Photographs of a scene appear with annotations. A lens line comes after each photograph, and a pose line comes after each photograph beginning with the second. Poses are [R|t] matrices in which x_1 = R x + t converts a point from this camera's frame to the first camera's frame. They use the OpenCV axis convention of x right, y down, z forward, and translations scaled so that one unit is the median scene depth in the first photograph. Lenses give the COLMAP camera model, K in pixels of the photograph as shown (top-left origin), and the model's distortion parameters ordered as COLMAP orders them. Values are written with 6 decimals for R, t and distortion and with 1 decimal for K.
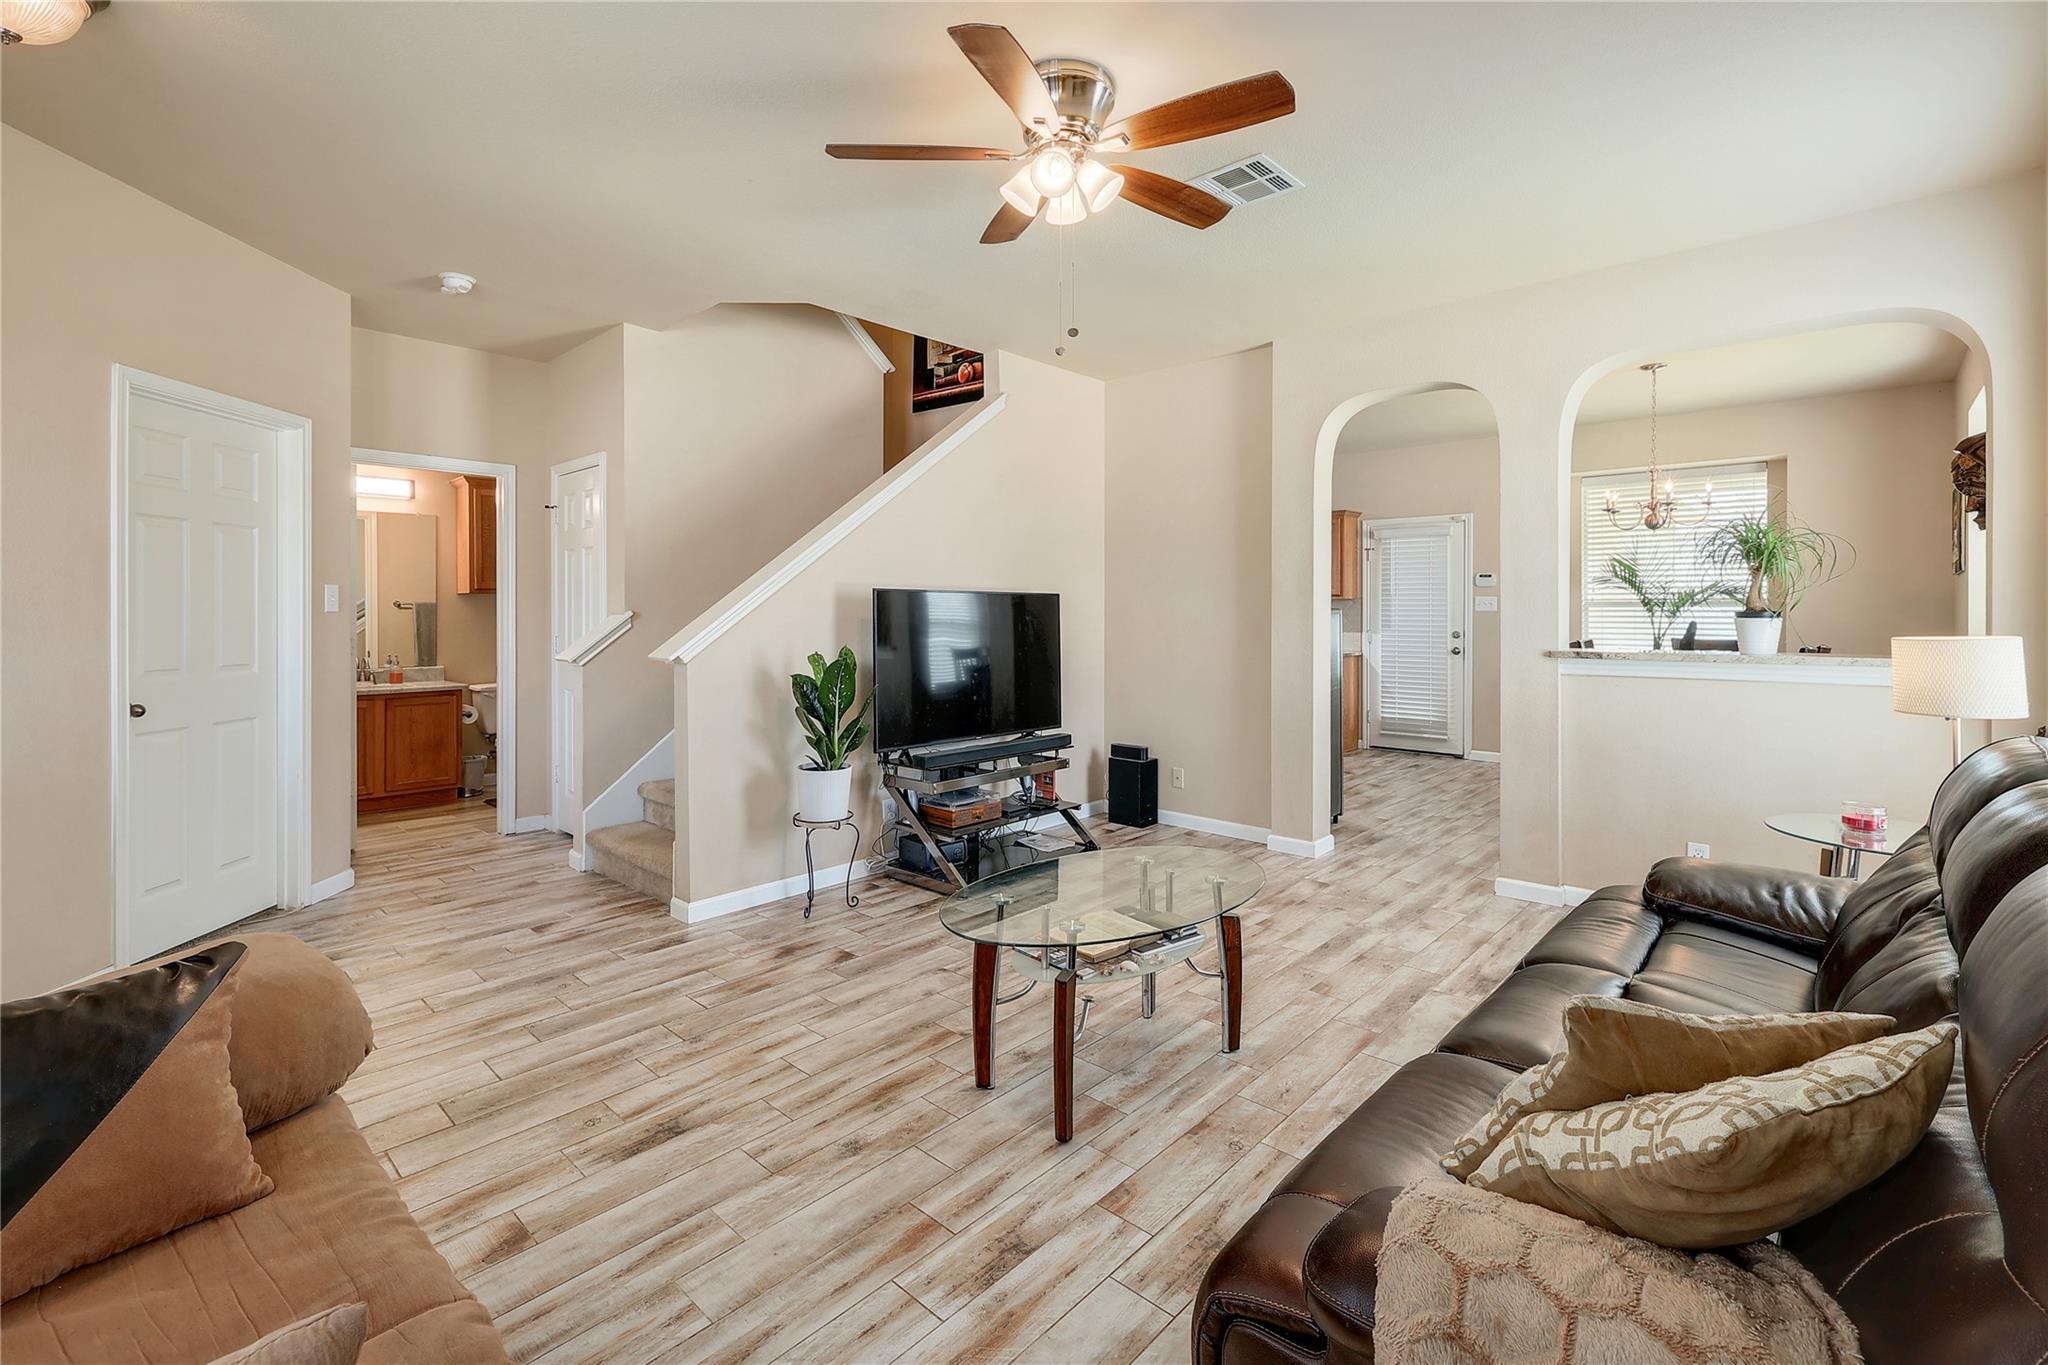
lens RADIAL K [[894.7, 0, 1018.2], [0, 894.7, 614.2], [0, 0, 1]] dist [-0.000817, 0.000076]
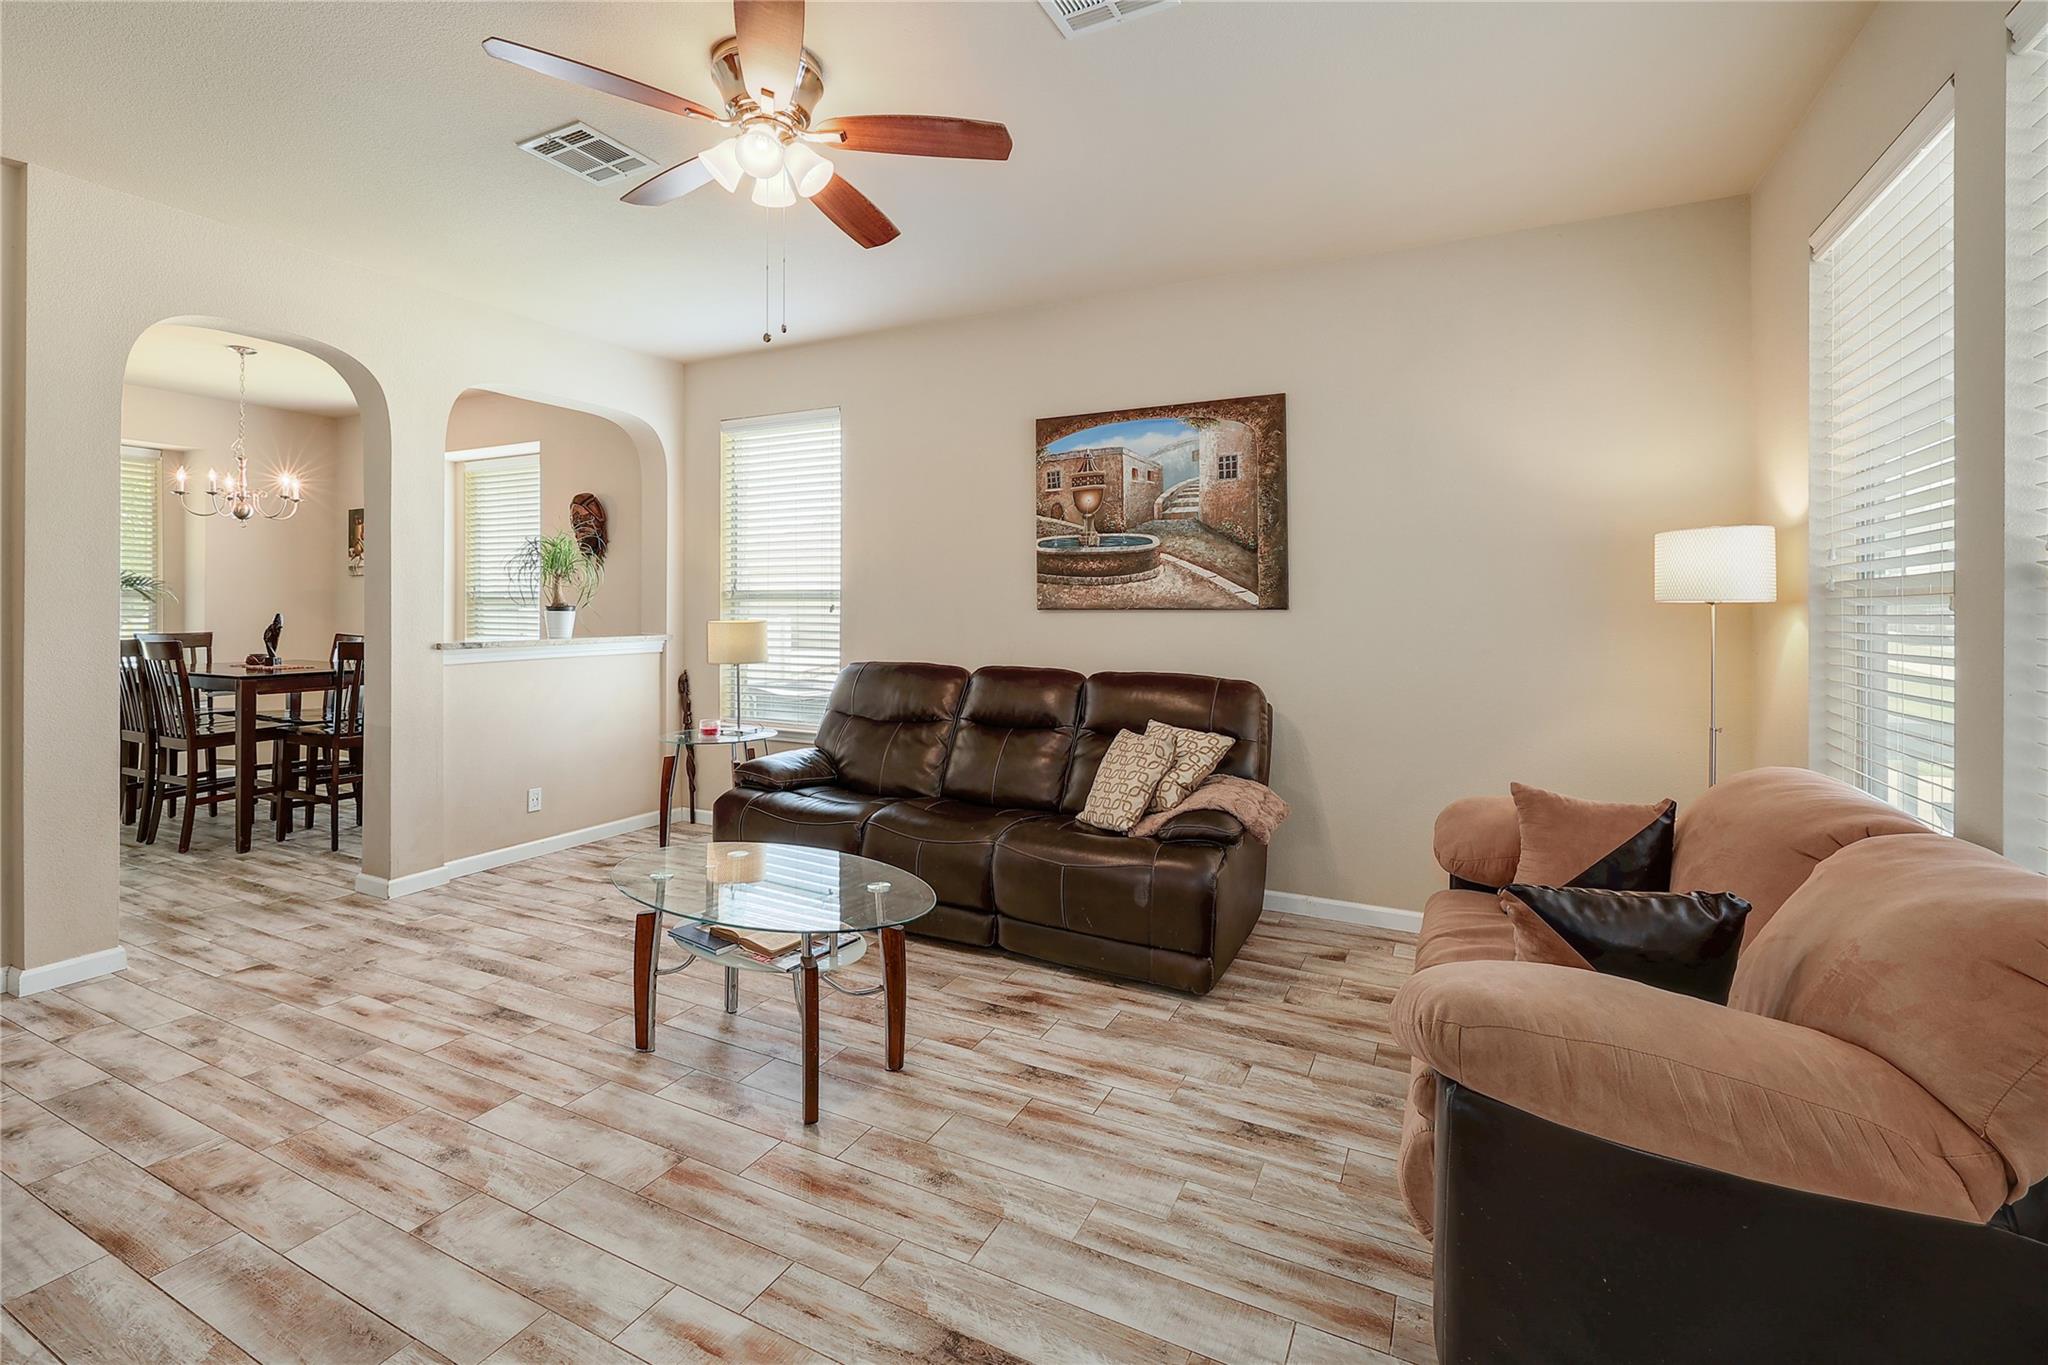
lens RADIAL K [[894.7, 0, 1018.2], [0, 894.7, 614.2], [0, 0, 1]] dist [-0.000817, 0.000076]
pose [[-0.275984, -0.007827, 0.961130, -0.985155], [-0.002970, 0.999969, 0.007291, -0.004674], [-0.961158, -0.000842, -0.275999, 1.051139]]
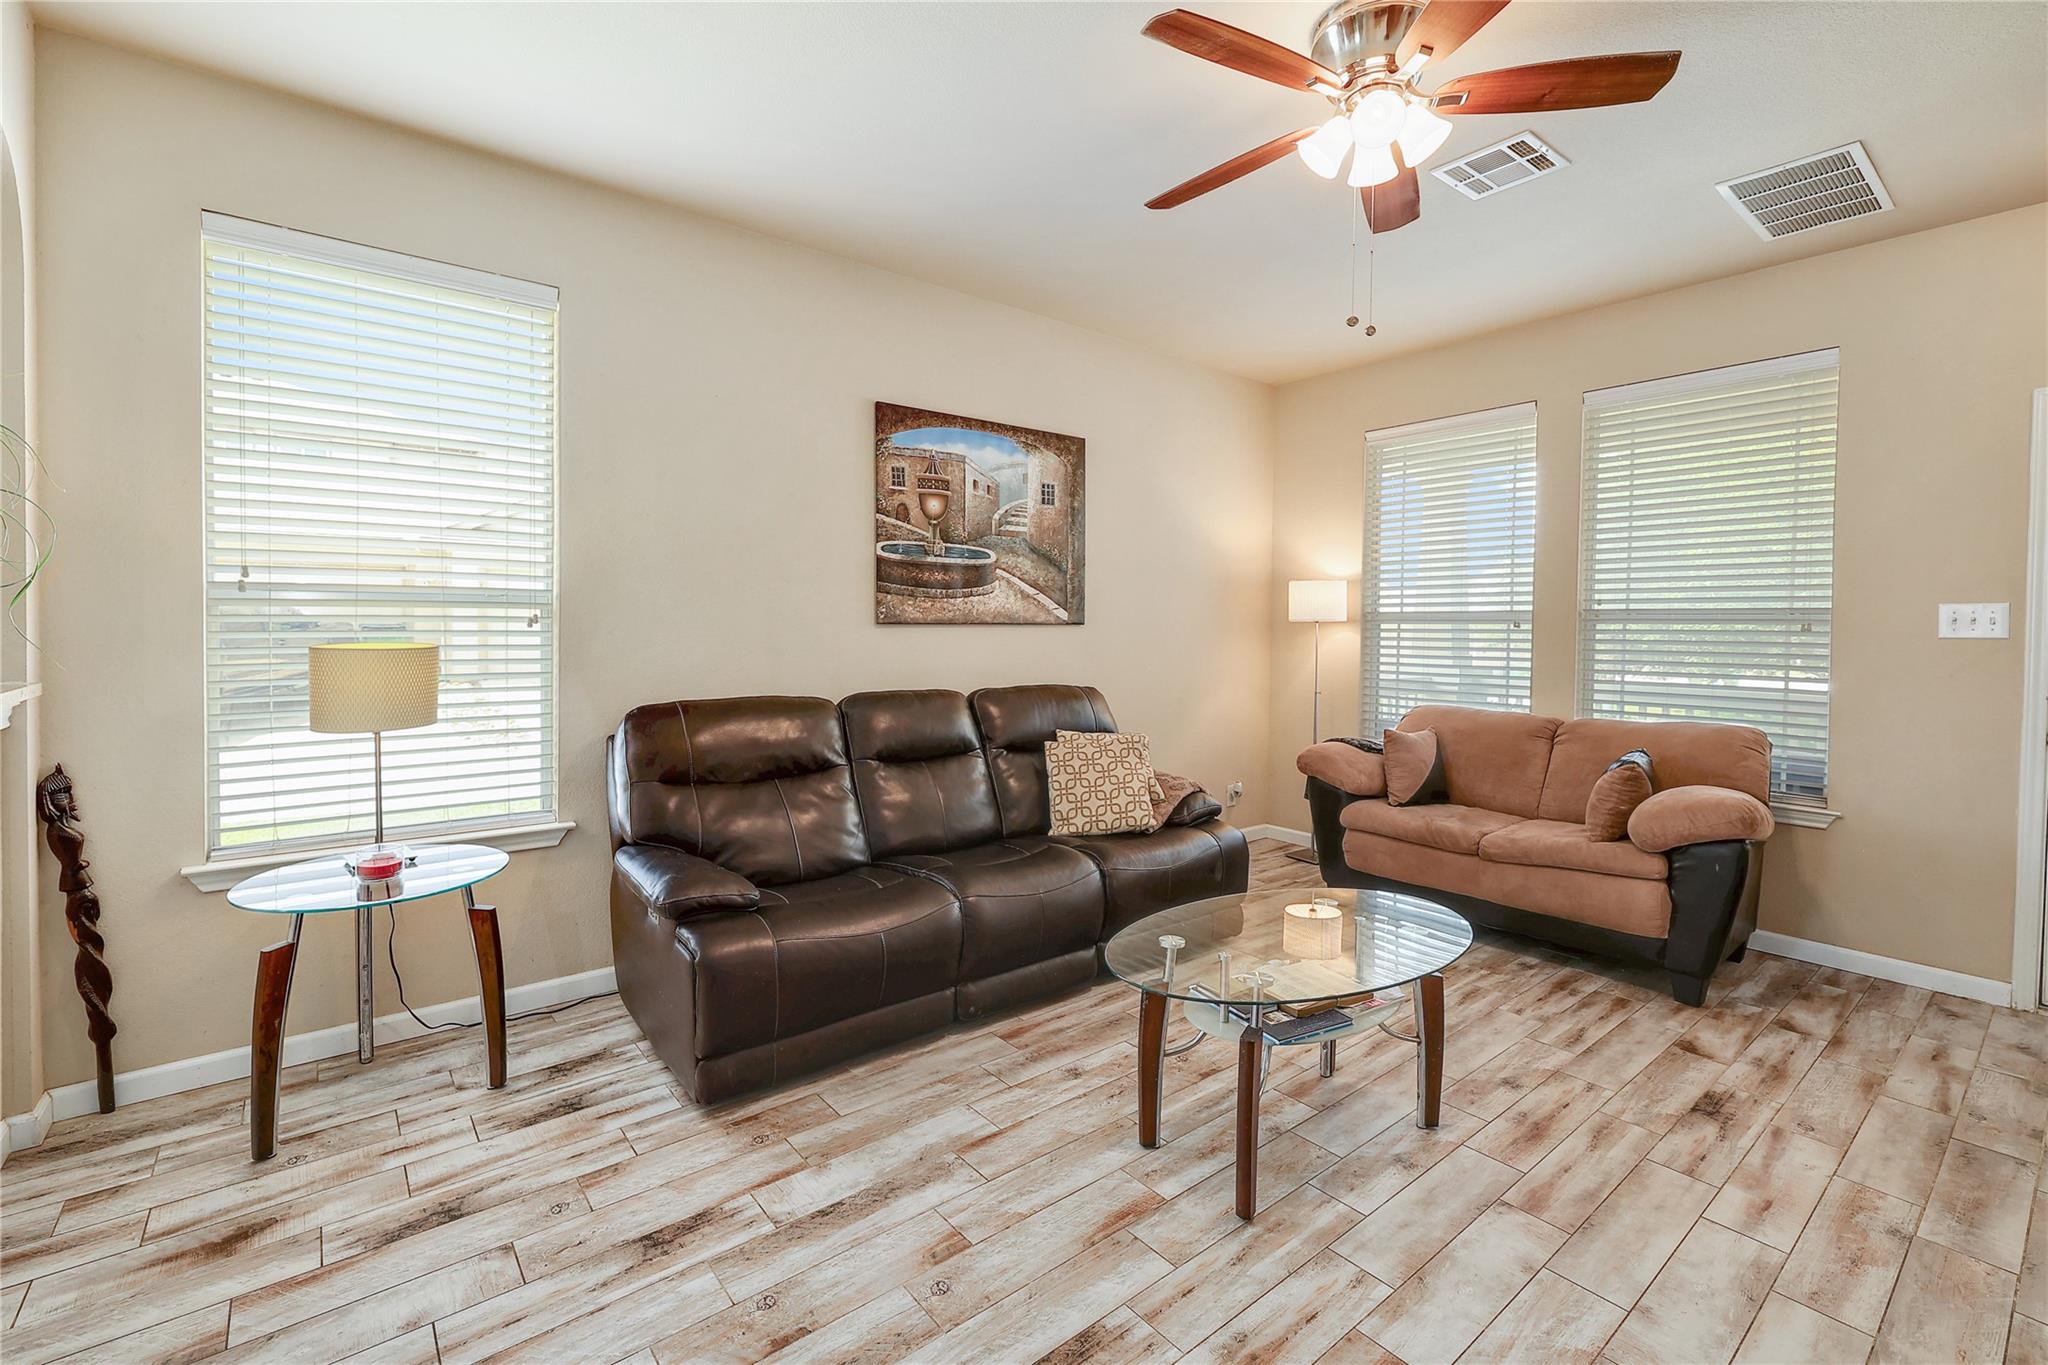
lens RADIAL K [[887.7, 0, 1004.0], [0, 887.7, 650.9], [0, 0, 1]] dist [0.001826, 0.000798]
pose [[-0.987749, -0.016400, 0.155186, 0.273320], [-0.011107, 0.999329, 0.034914, -0.010208], [-0.155654, 0.032762, -0.987268, 2.001869]]
